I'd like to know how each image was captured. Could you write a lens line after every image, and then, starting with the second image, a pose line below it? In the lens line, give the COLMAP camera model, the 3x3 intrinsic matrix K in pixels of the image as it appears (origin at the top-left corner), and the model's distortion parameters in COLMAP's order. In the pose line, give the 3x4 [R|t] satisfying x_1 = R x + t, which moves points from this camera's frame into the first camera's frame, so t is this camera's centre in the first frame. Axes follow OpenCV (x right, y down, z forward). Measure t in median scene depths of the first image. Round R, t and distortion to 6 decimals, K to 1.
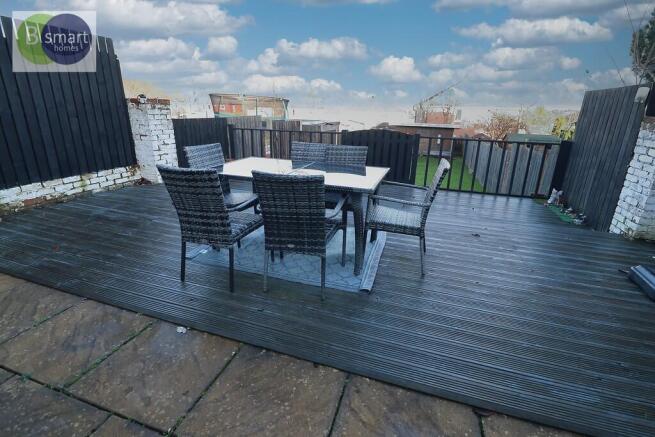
lens RADIAL K [[304.7, 0, 328.7], [0, 304.7, 215.3], [0, 0, 1]] dist [-0.016628, -0.004546]
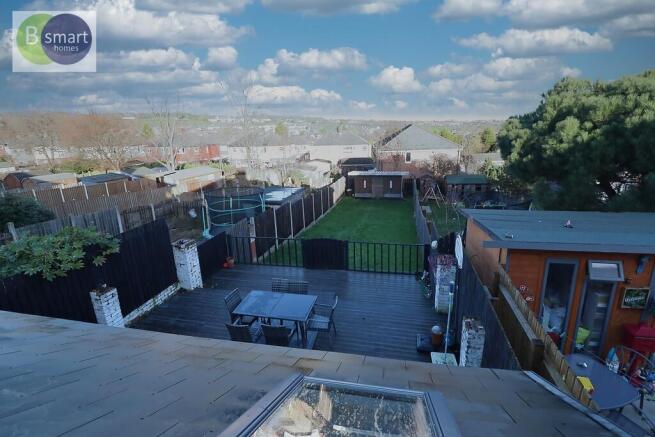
lens RADIAL K [[304.7, 0, 327.8], [0, 304.7, 216.4], [0, 0, 1]] dist [-0.016628, -0.004546]
pose [[0.993171, -0.089638, 0.074676, 0.089319], [0.094811, 0.993110, -0.068871, -0.335960], [-0.067988, 0.075481, 0.994827, -0.753858]]
